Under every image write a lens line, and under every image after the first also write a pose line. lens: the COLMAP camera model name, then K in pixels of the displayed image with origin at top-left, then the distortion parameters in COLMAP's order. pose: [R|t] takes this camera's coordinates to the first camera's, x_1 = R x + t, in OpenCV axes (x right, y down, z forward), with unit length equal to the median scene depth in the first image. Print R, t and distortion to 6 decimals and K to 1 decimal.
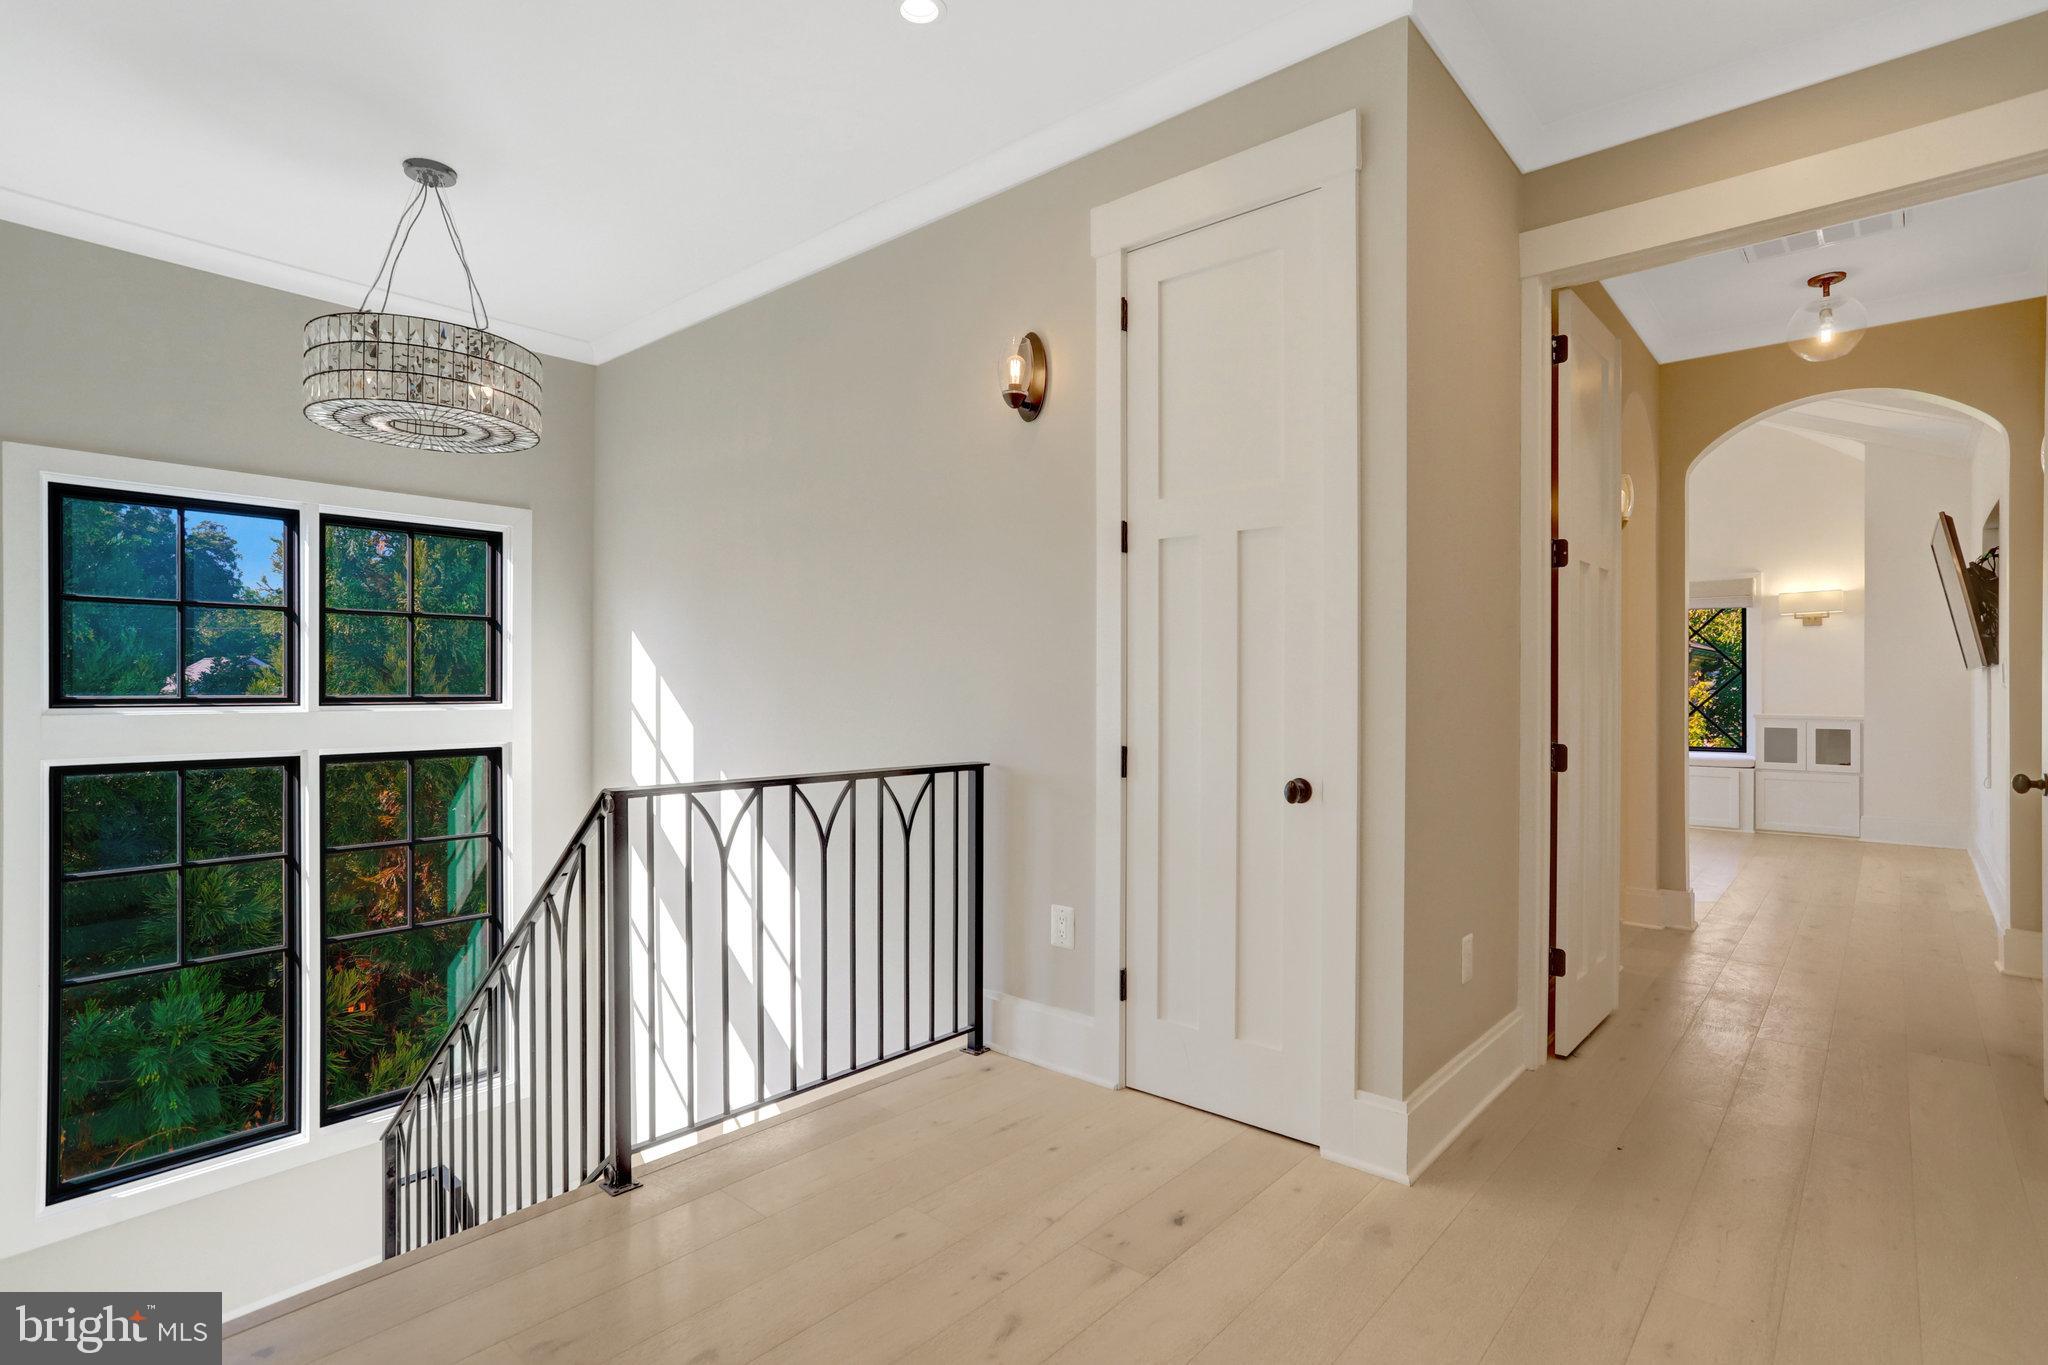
lens RADIAL K [[1014.8, 0, 1024.0], [0, 1014.8, 682.5], [0, 0, 1]] dist [-0.000143, 0.000331]
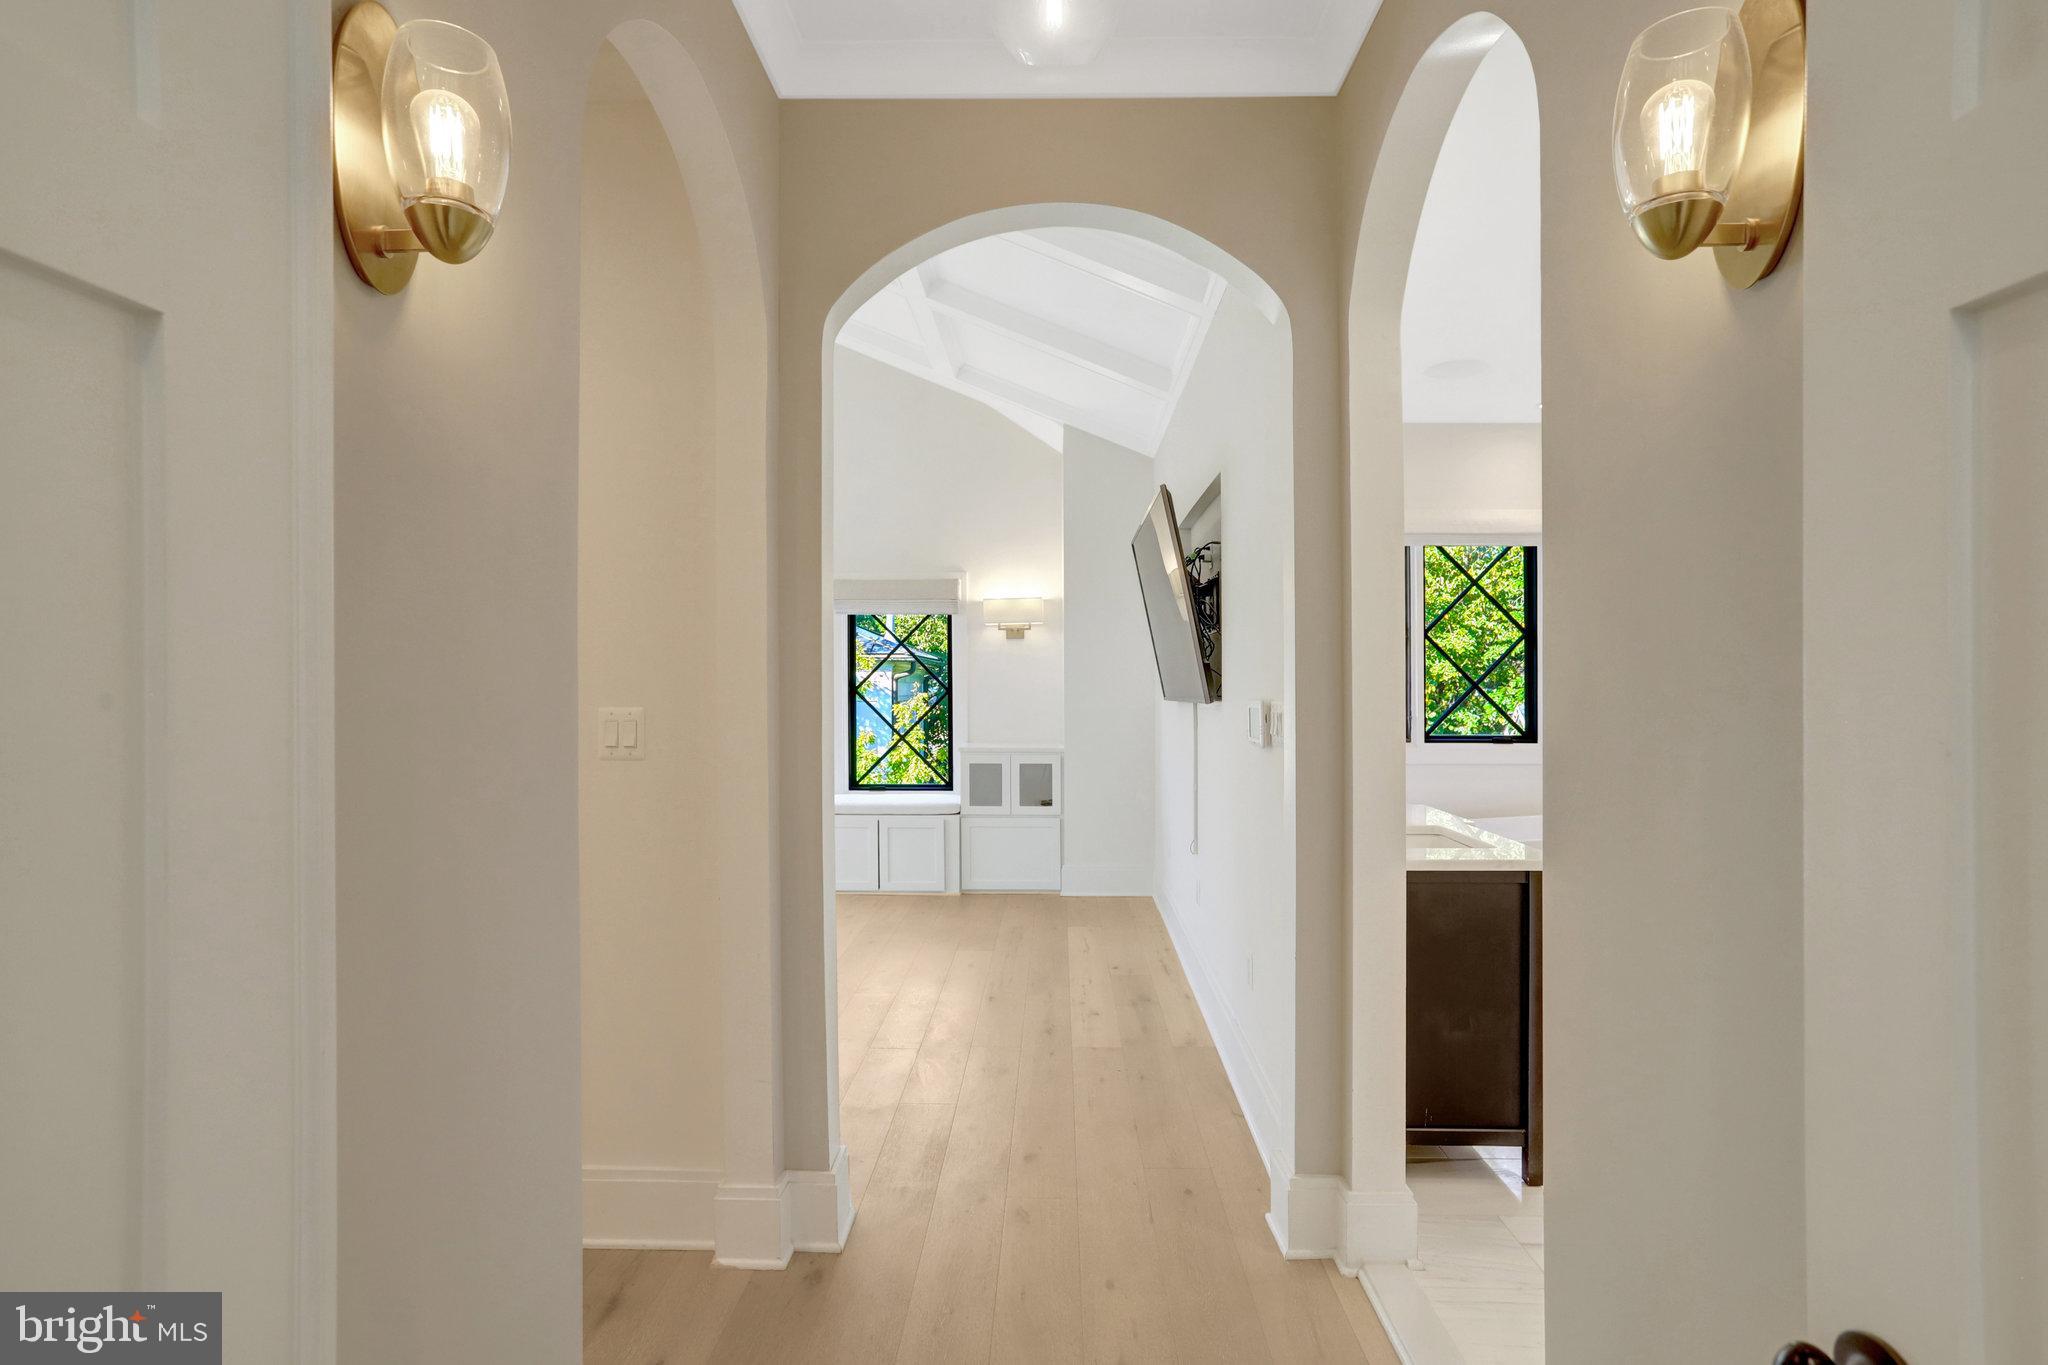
lens RADIAL K [[1014.8, 0, 1024.0], [0, 1014.8, 682.5], [0, 0, 1]] dist [-0.000143, 0.000331]
pose [[0.781783, -0.005952, 0.623522, 0.265512], [0.005120, 0.999982, 0.003126, -0.023043], [-0.623530, 0.000748, 0.781799, 0.348570]]
